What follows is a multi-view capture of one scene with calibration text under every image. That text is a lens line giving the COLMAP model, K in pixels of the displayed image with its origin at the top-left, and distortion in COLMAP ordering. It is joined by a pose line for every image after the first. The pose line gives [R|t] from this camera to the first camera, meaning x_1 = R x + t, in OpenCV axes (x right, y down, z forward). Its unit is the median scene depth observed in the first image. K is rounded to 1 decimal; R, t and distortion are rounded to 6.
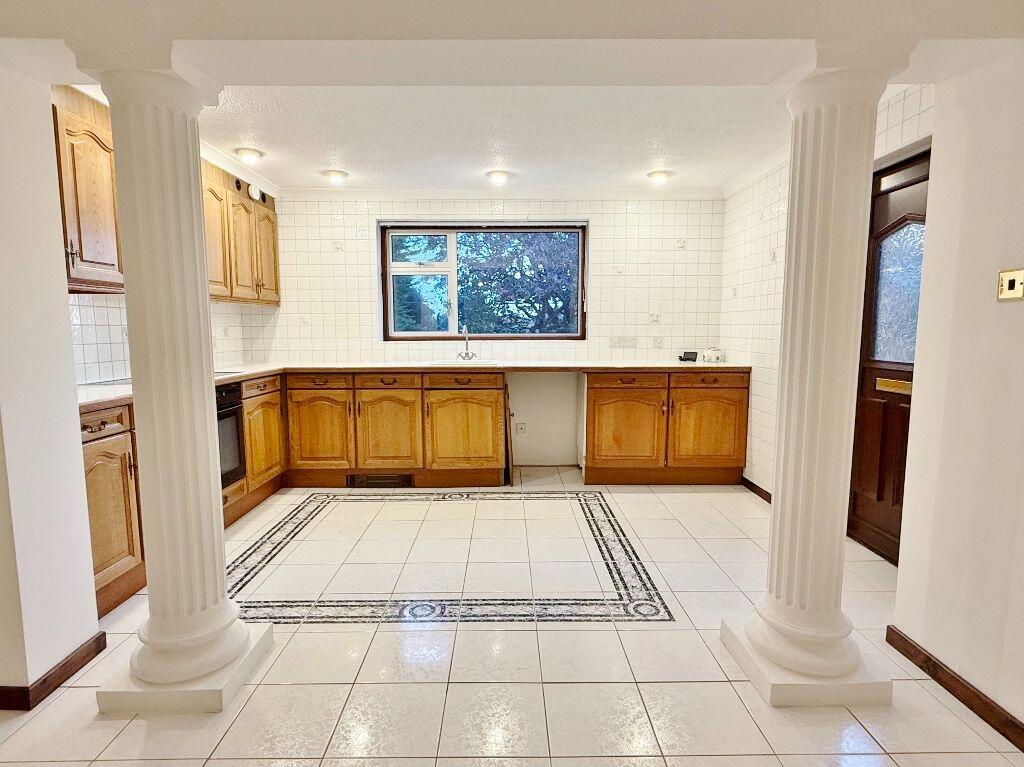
lens RADIAL K [[542.0, 0, 513.1], [0, 542.0, 386.0], [0, 0, 1]] dist [0.000836, -0.000954]
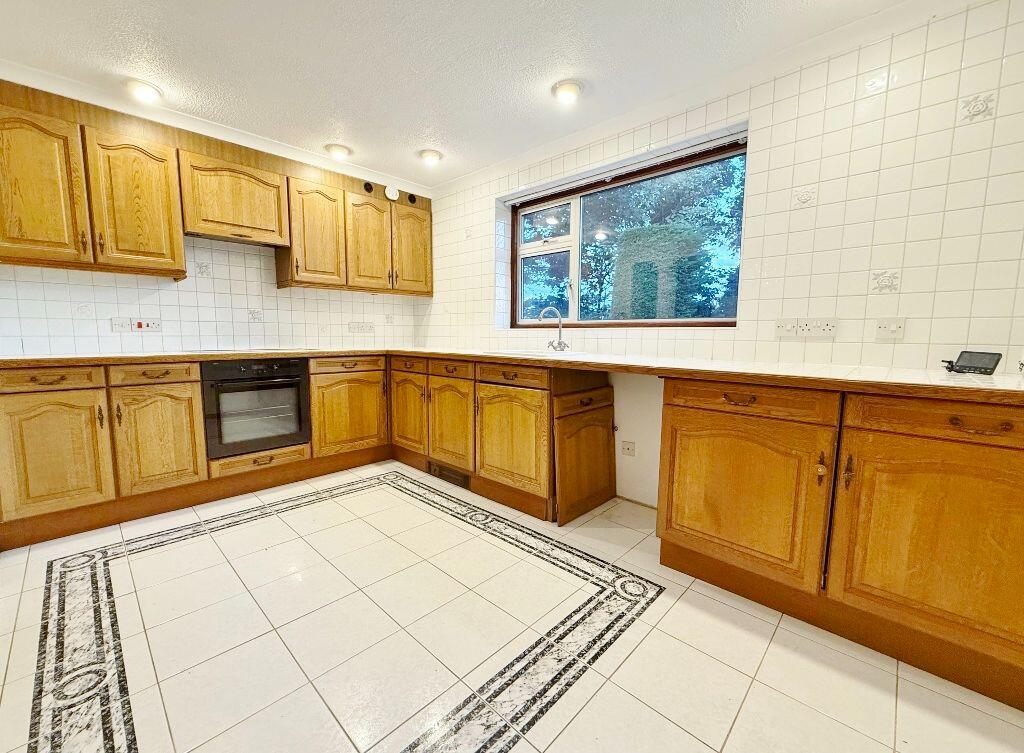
lens RADIAL K [[416.7, 0, 510.9], [0, 416.7, 375.8], [0, 0, 1]] dist [0.000931, 0.000312]
pose [[0.714504, 0.079719, -0.695074, 0.326726], [-0.082076, 0.996178, 0.029883, -0.025918], [0.694800, 0.035697, 0.718317, 0.558636]]
